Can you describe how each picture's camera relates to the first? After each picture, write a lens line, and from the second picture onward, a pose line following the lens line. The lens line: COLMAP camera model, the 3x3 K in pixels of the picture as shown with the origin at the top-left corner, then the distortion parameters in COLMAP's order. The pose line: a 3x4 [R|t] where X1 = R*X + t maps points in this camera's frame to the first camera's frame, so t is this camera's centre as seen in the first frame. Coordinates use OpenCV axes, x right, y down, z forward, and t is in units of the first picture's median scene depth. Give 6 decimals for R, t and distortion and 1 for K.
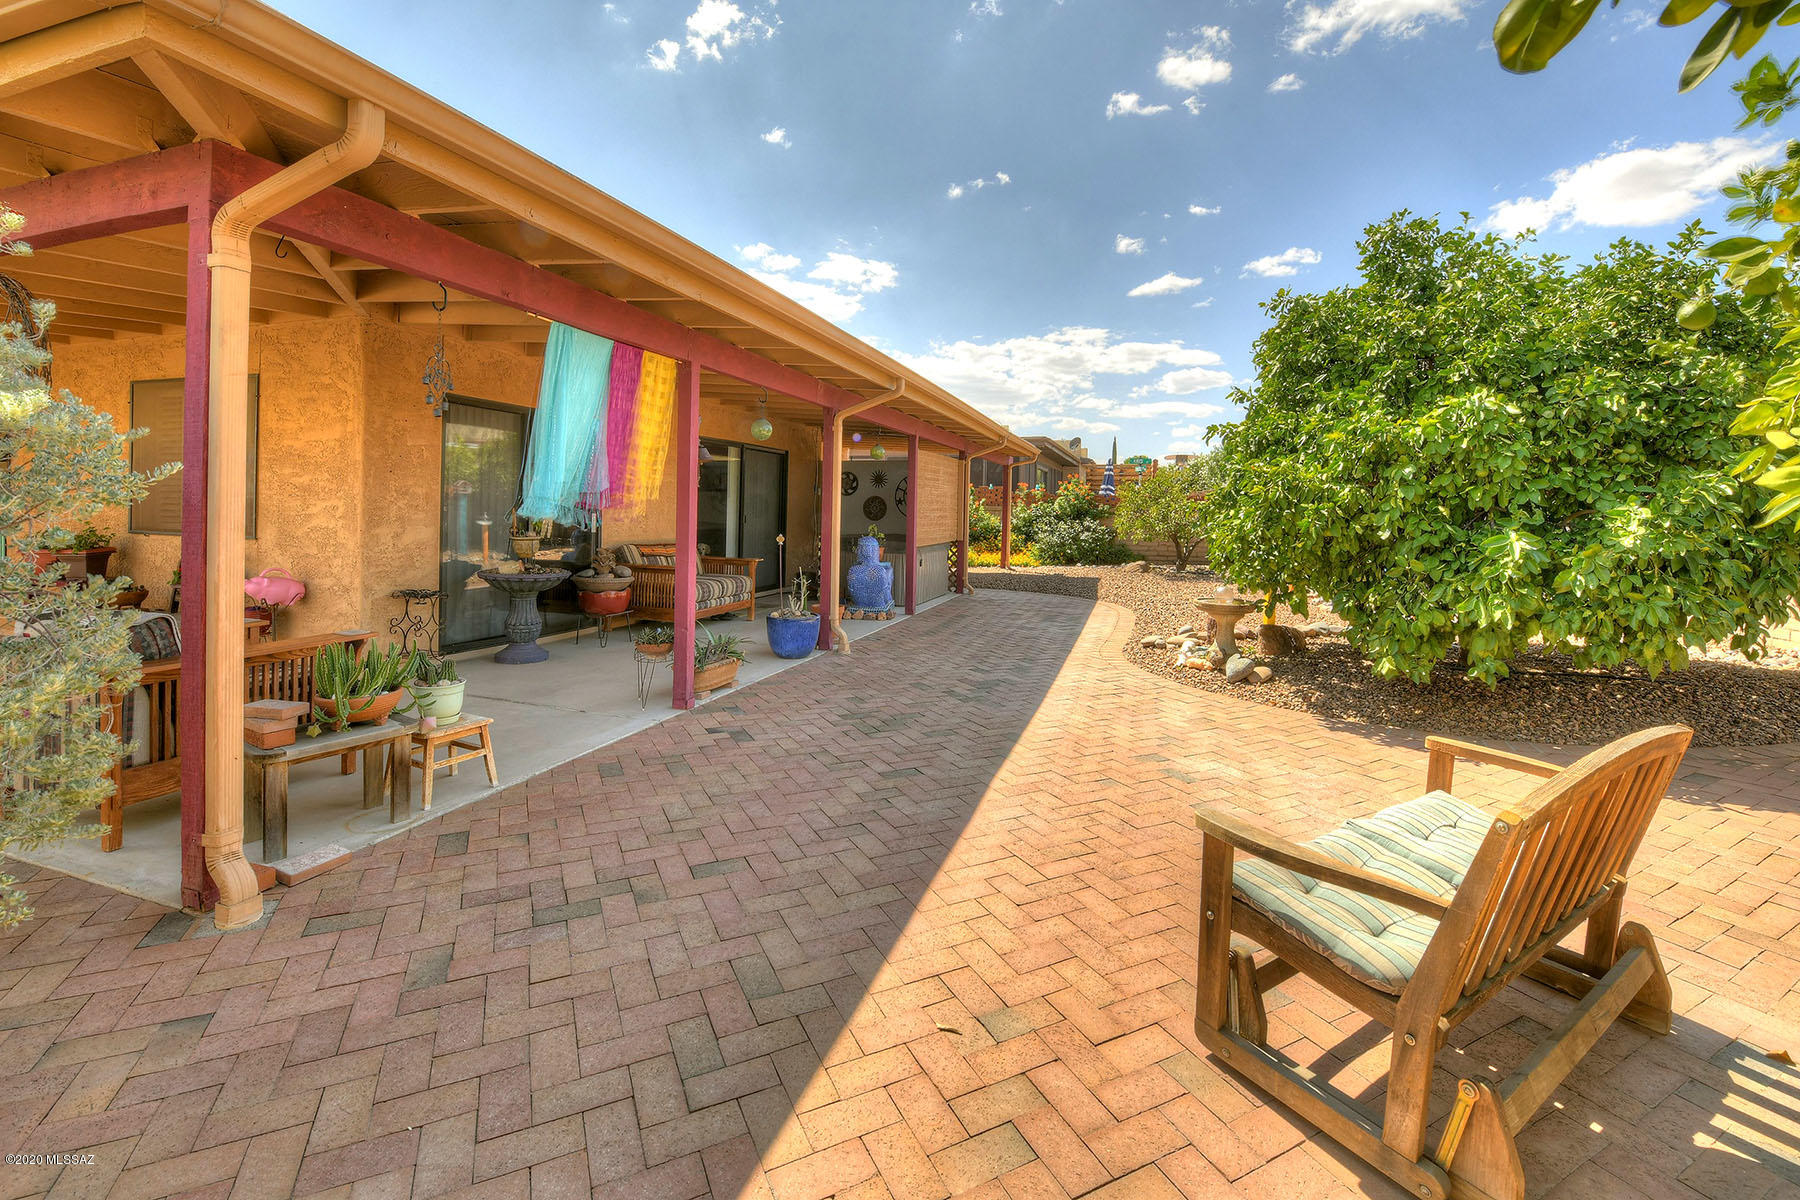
lens RADIAL K [[814.4, 0, 837.9], [0, 814.4, 559.8], [0, 0, 1]] dist [-0.027573, 0.000791]
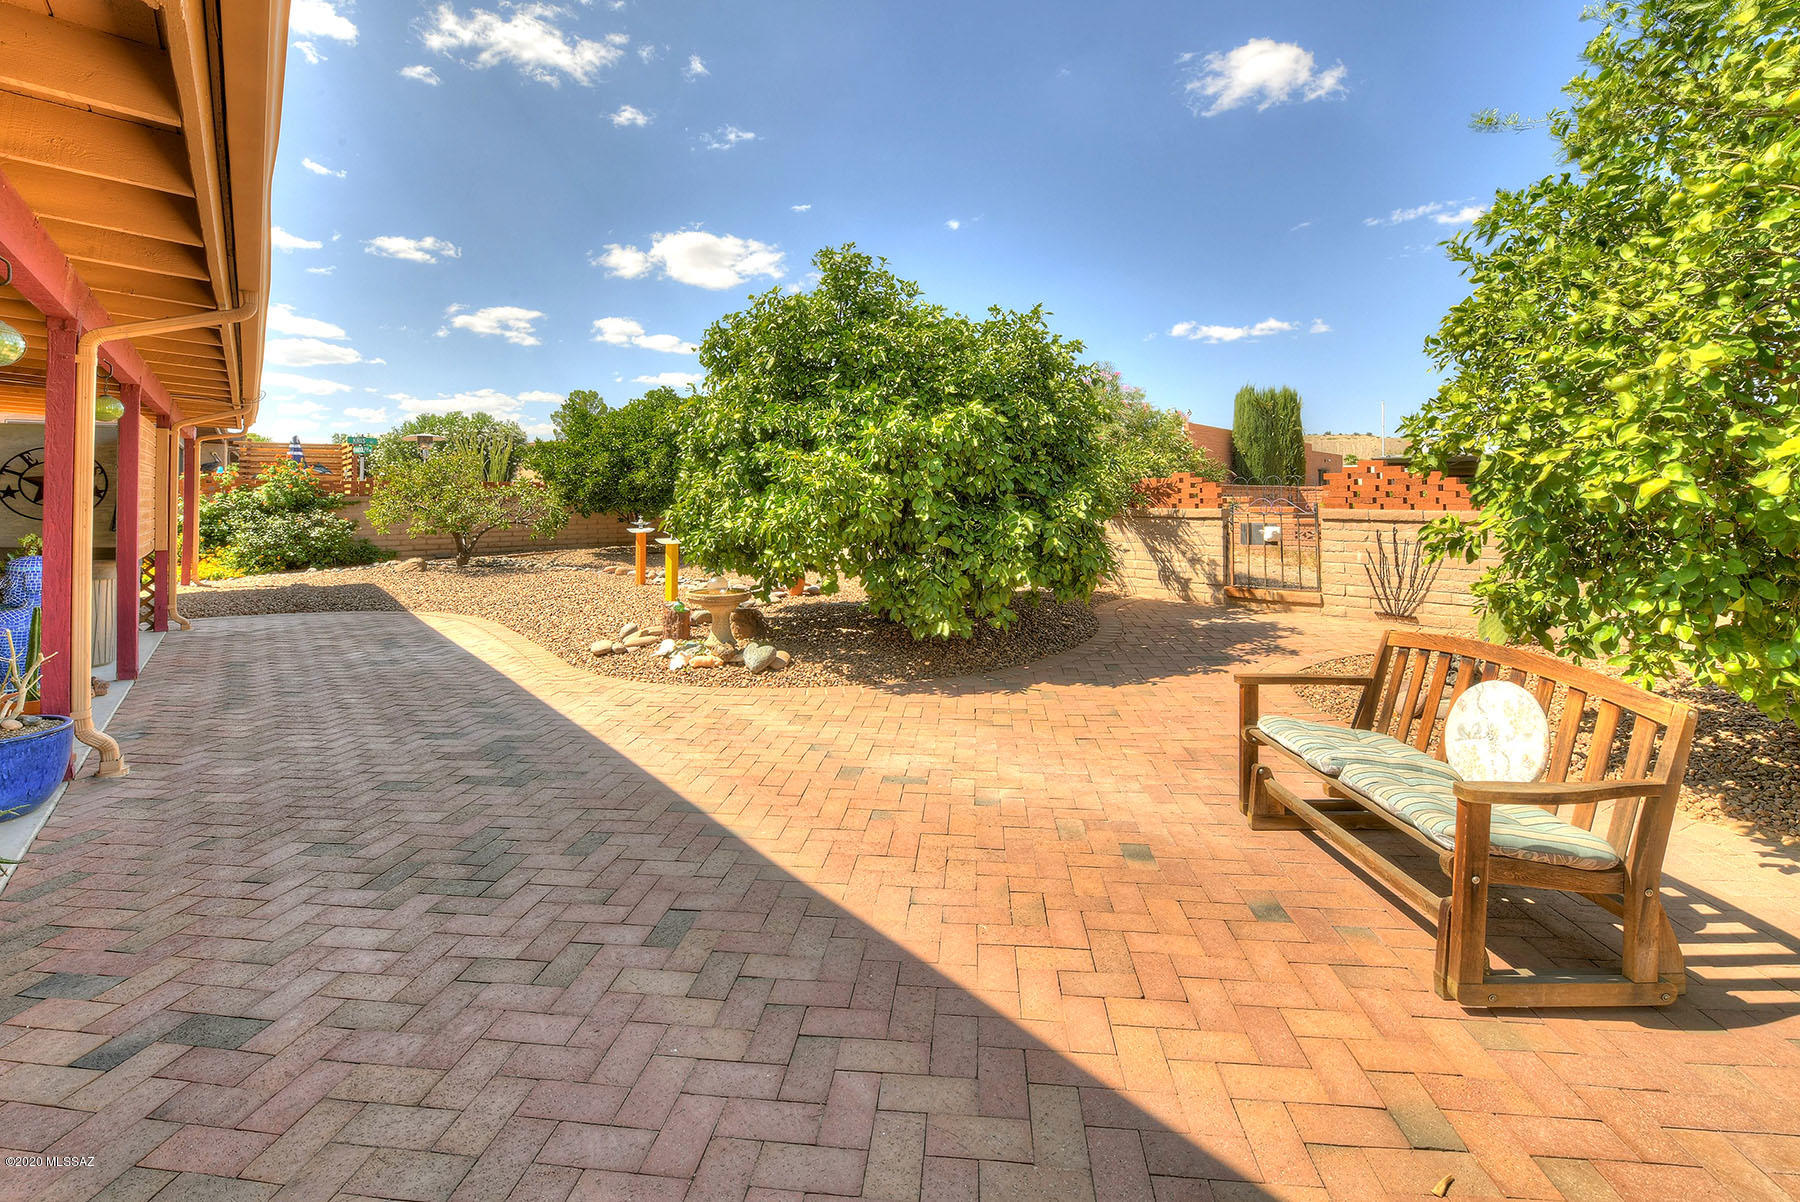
lens RADIAL K [[778.3, 0, 912.1], [0, 778.3, 494.2], [0, 0, 1]] dist [-0.018948, 0.000389]
pose [[0.458597, -0.014433, 0.888527, -0.279979], [0.068392, 0.997476, -0.019097, -0.036583], [-0.886009, 0.069526, 0.458426, 0.413018]]
